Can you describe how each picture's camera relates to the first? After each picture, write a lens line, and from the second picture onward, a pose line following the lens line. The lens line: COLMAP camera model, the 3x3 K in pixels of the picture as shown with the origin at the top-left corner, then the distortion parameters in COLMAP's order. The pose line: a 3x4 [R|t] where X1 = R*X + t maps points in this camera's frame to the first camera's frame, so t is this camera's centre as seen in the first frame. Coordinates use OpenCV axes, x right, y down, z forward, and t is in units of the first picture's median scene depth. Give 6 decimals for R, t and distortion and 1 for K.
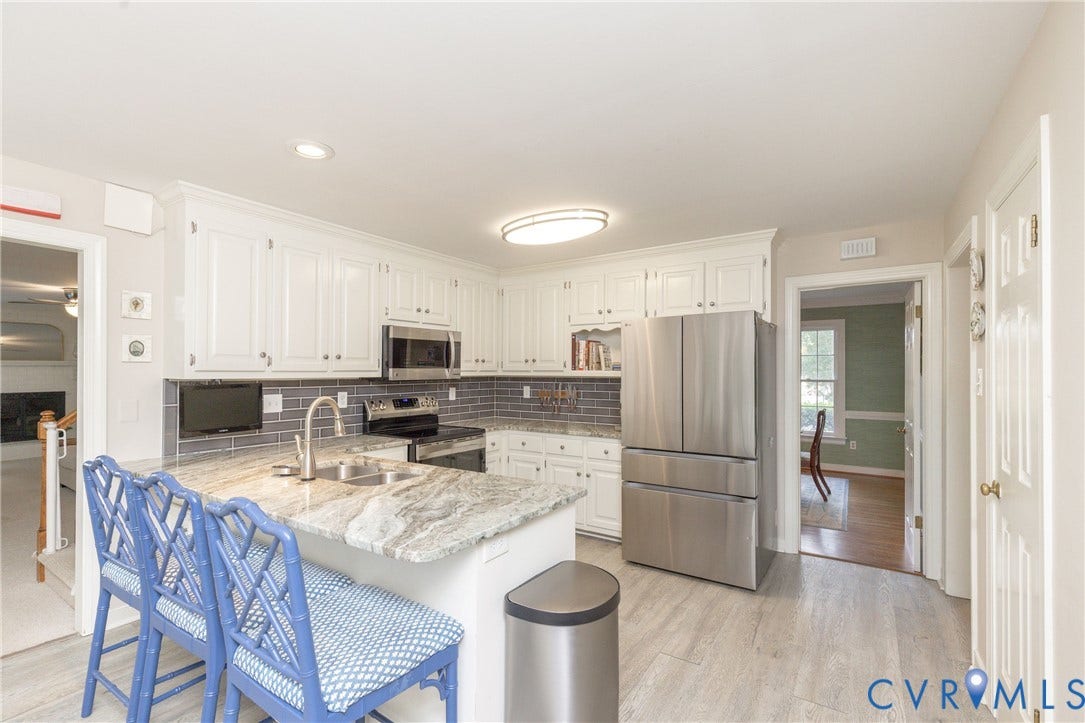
lens RADIAL K [[493.1, 0, 552.5], [0, 493.1, 365.4], [0, 0, 1]] dist [0.002935, 0.000269]
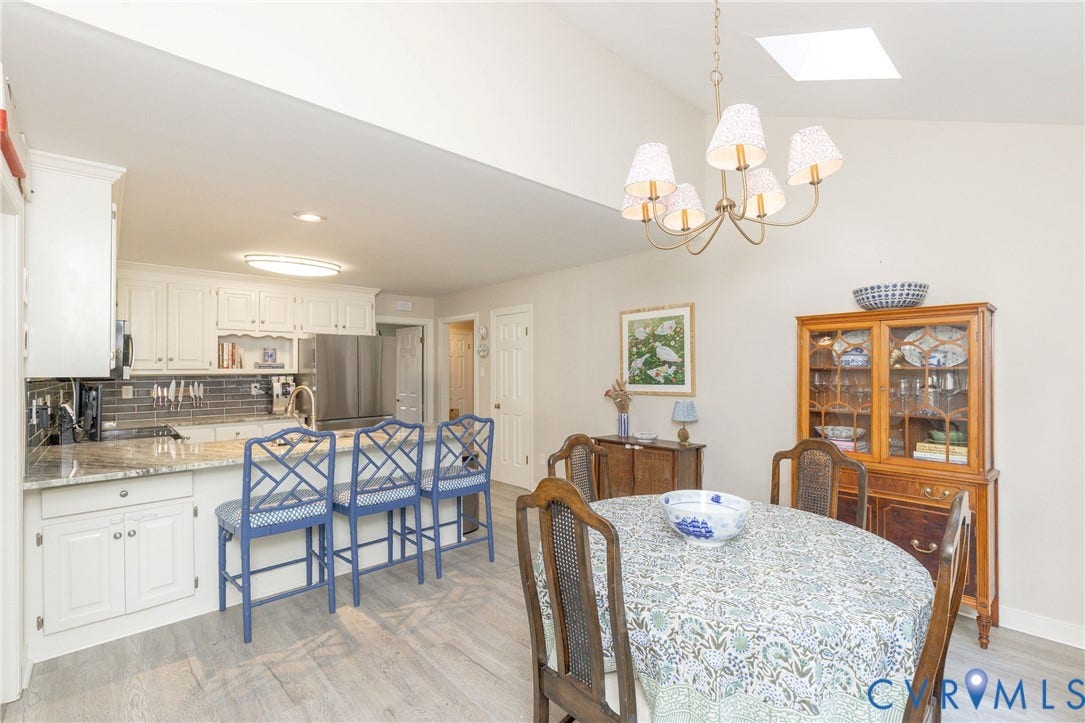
lens RADIAL K [[493.1, 0, 544.9], [0, 493.1, 366.8], [0, 0, 1]] dist [0.002935, 0.000269]
pose [[0.210037, 0.005792, 0.977676, -0.930102], [-0.000952, 0.999983, -0.005720, 0.011708], [-0.977693, 0.000270, 0.210039, 0.028260]]
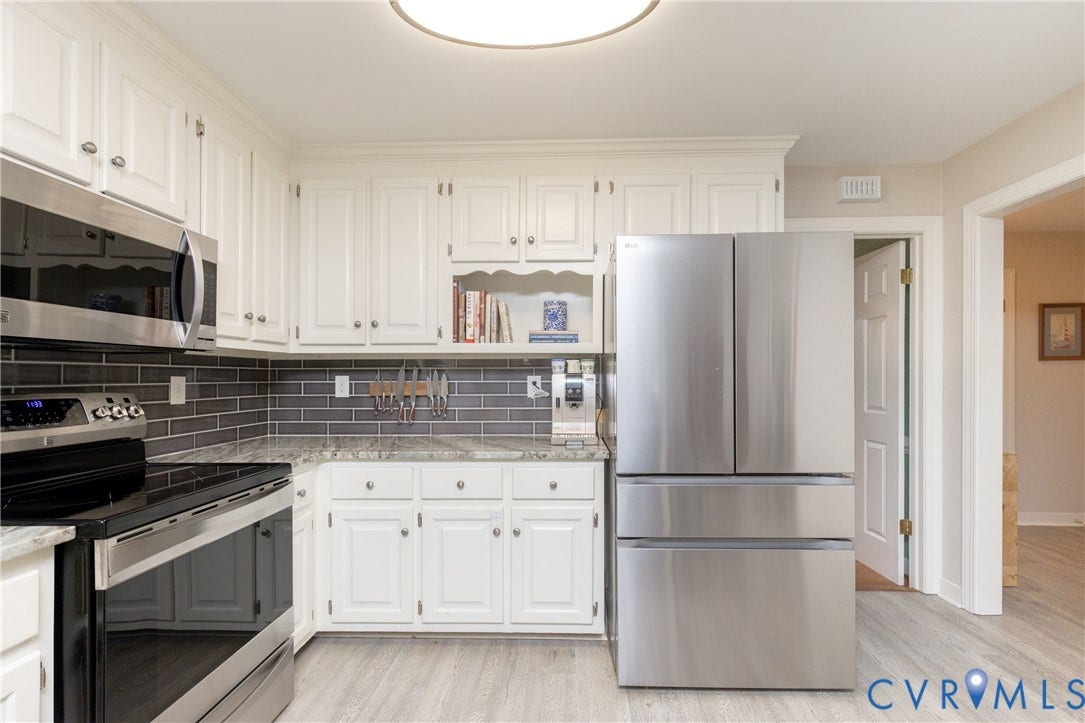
lens RADIAL K [[493.1, 0, 563.0], [0, 493.1, 374.0], [0, 0, 1]] dist [0.002935, 0.000269]
pose [[0.849397, 0.000475, 0.527755, -0.153424], [-0.001756, 0.999997, 0.001925, 0.044828], [-0.527752, -0.002562, 0.849394, 0.468852]]
